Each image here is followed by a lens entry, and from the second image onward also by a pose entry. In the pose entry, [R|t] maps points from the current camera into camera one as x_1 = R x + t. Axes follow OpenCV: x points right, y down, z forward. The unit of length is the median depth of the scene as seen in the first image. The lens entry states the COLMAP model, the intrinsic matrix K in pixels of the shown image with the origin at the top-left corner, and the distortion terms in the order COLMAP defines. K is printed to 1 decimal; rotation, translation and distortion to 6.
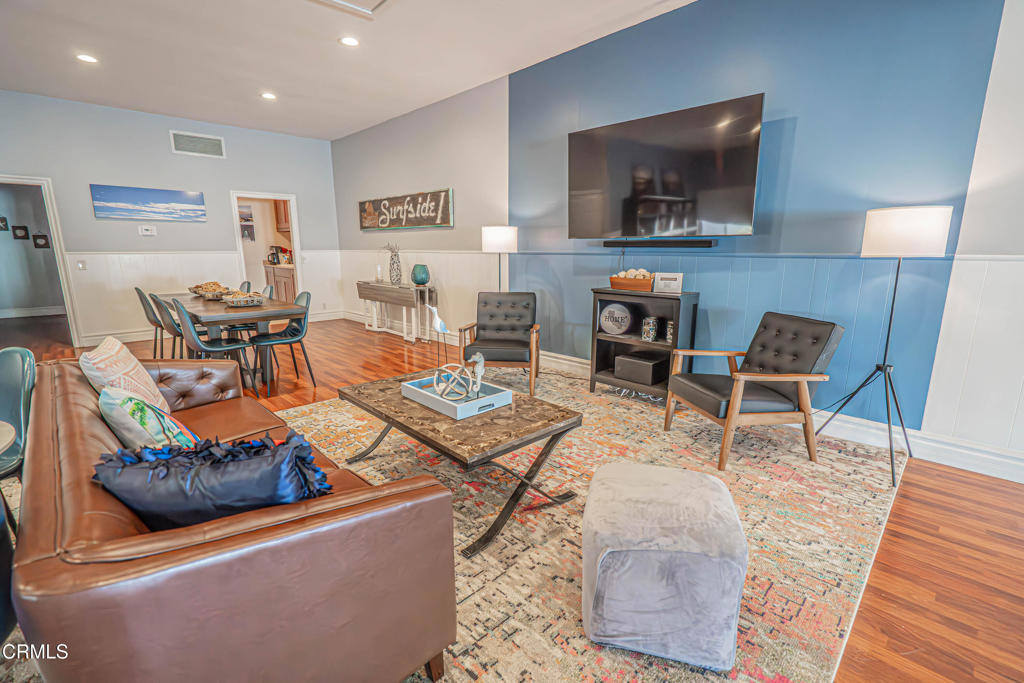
lens RADIAL K [[458.4, 0, 512.0], [0, 458.4, 341.5], [0, 0, 1]] dist [-0.001896, 0.000205]
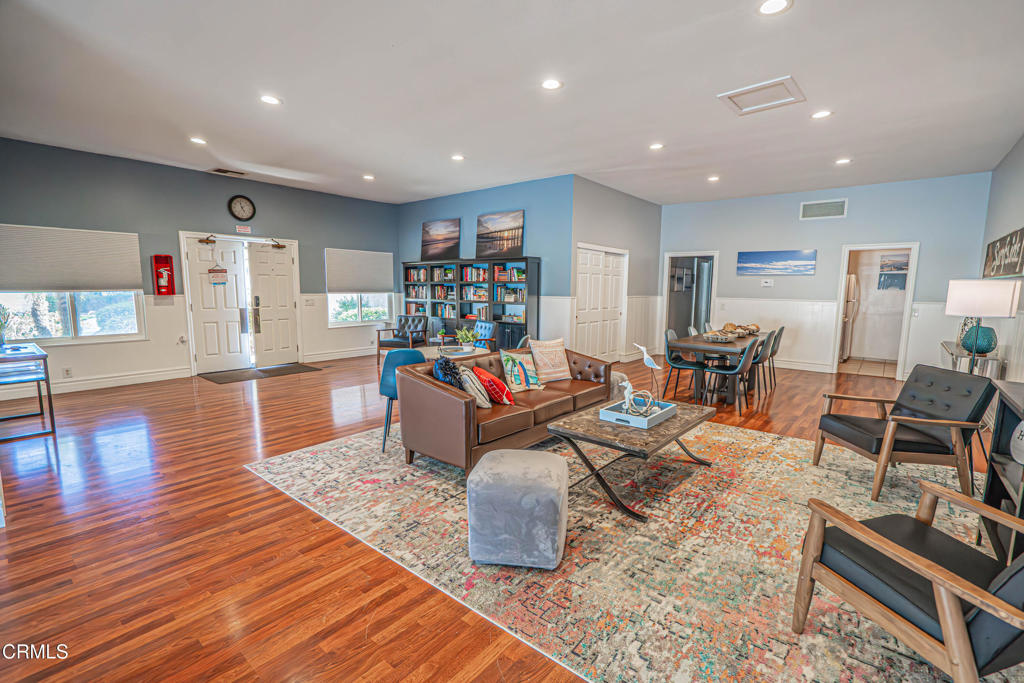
lens RADIAL K [[458.4, 0, 512.0], [0, 458.4, 341.5], [0, 0, 1]] dist [-0.001896, 0.000205]
pose [[0.099695, 0.120602, -0.987682, 0.471781], [-0.211328, 0.972548, 0.097423, -0.057522], [0.972318, 0.199012, 0.122444, 0.179277]]
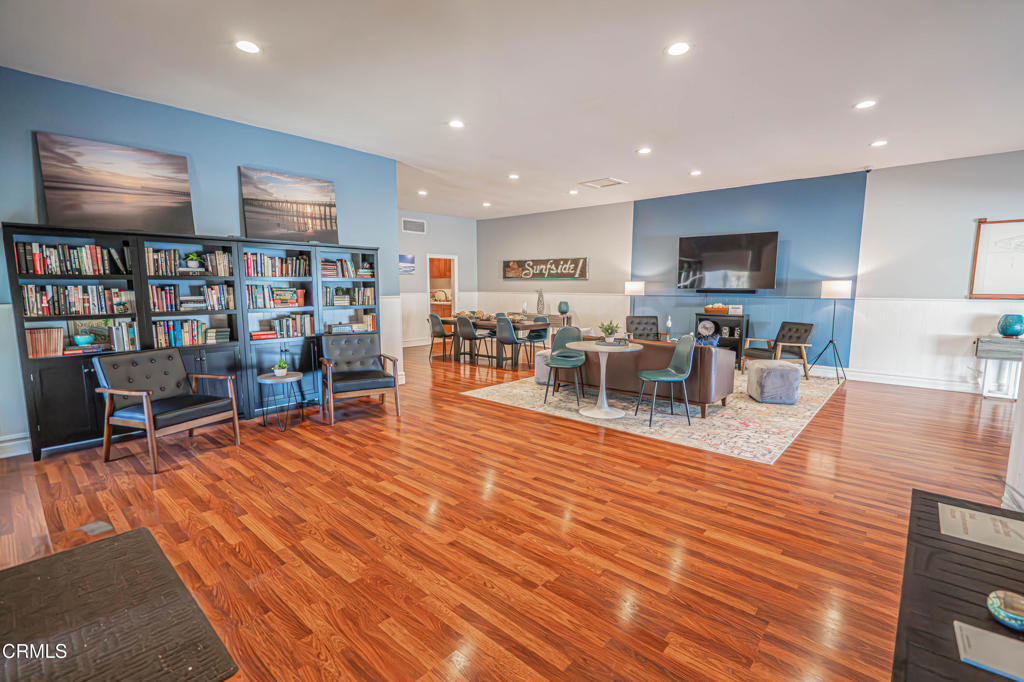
lens RADIAL K [[468.4, 0, 507.6], [0, 468.4, 343.8], [0, 0, 1]] dist [-0.001298, 0.000148]
pose [[0.997867, -0.003406, 0.065184, -0.525884], [0.008566, 0.996834, -0.079044, 0.118199], [-0.064708, 0.079434, 0.994738, -0.667614]]
